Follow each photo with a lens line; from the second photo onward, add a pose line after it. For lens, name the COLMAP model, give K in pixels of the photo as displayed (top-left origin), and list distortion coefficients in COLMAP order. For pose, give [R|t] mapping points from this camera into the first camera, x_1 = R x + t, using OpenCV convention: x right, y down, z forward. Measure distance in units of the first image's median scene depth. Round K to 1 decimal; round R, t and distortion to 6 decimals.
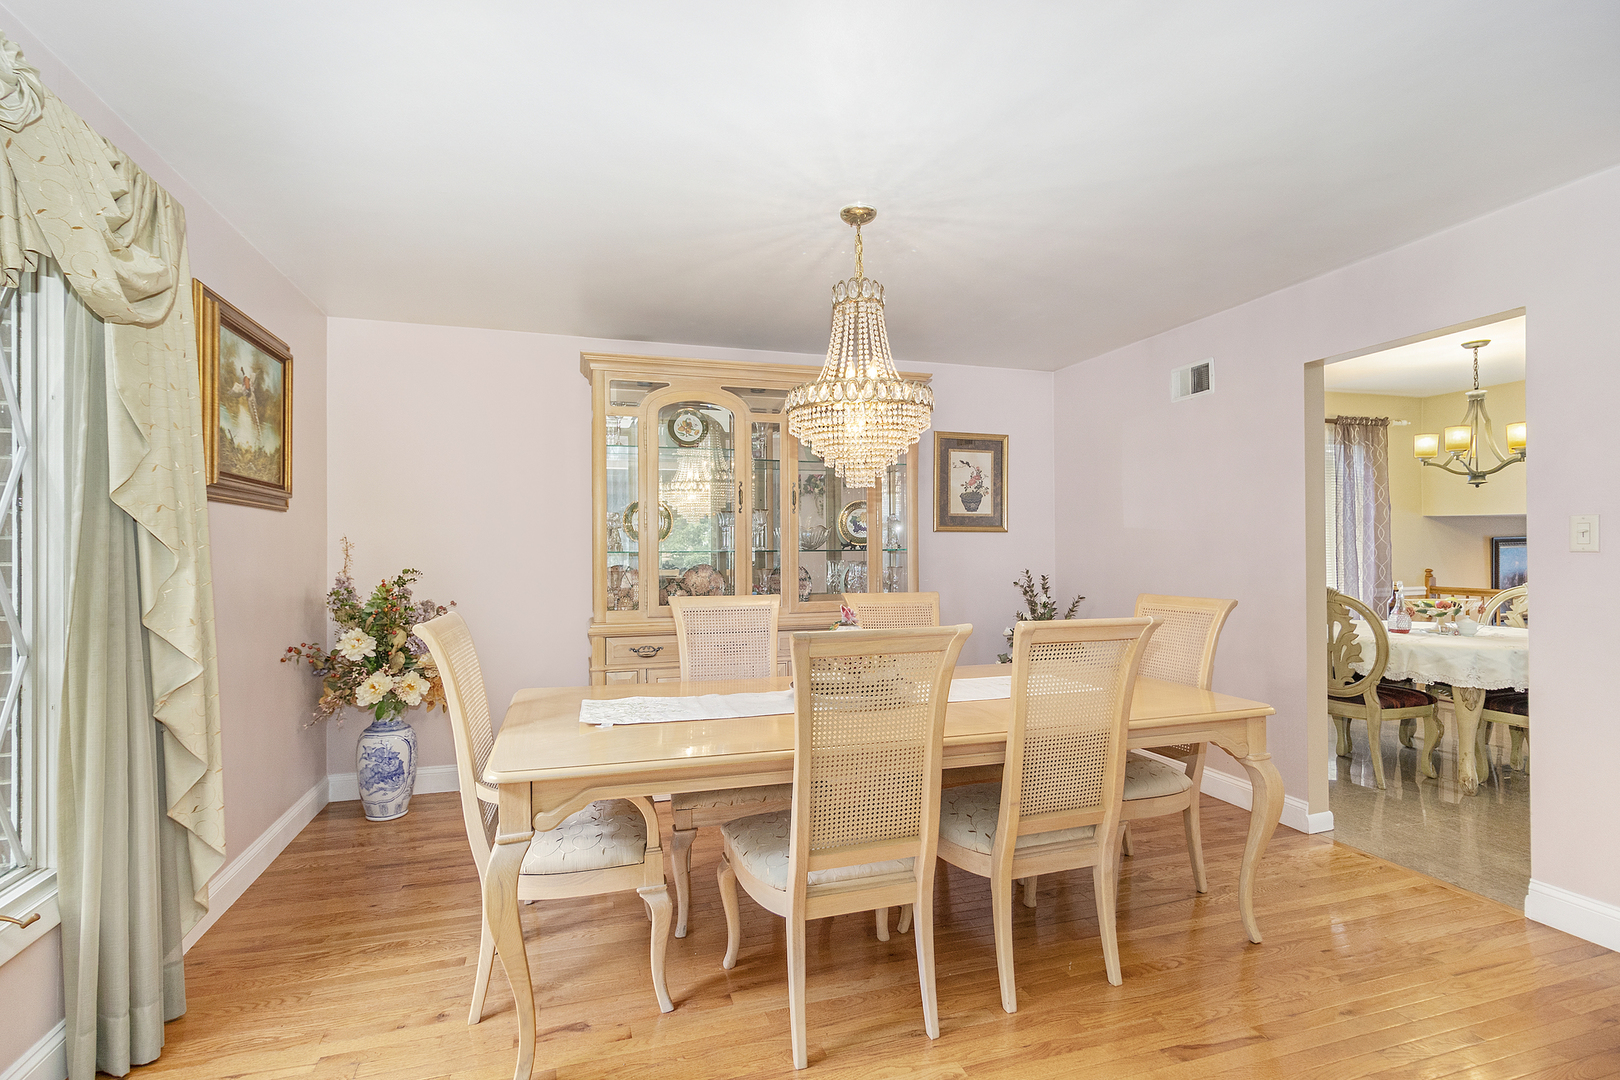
lens RADIAL K [[764.6, 0, 814.8], [0, 764.6, 534.7], [0, 0, 1]] dist [0.002084, 0.000202]
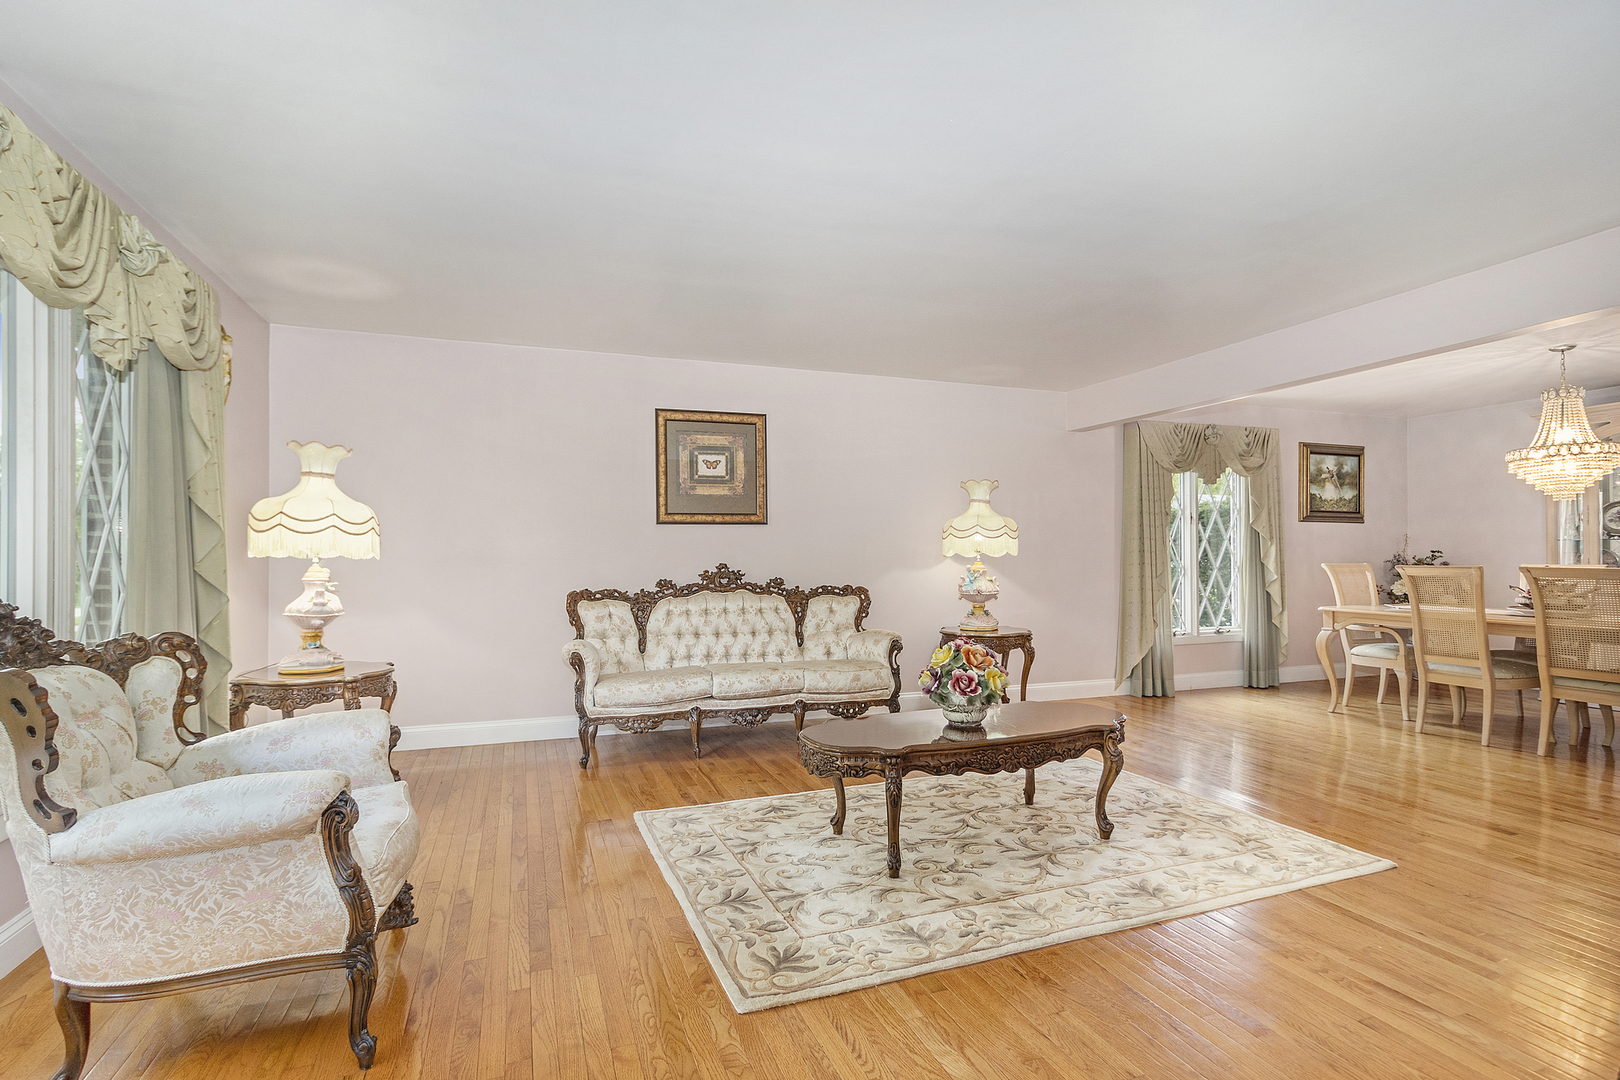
lens RADIAL K [[764.6, 0, 814.8], [0, 764.6, 534.7], [0, 0, 1]] dist [0.002084, 0.000202]
pose [[0.033928, -0.023759, -0.999142, 1.740303], [0.024811, 0.999429, -0.022924, 0.016951], [0.999116, -0.024012, 0.034498, -0.779700]]
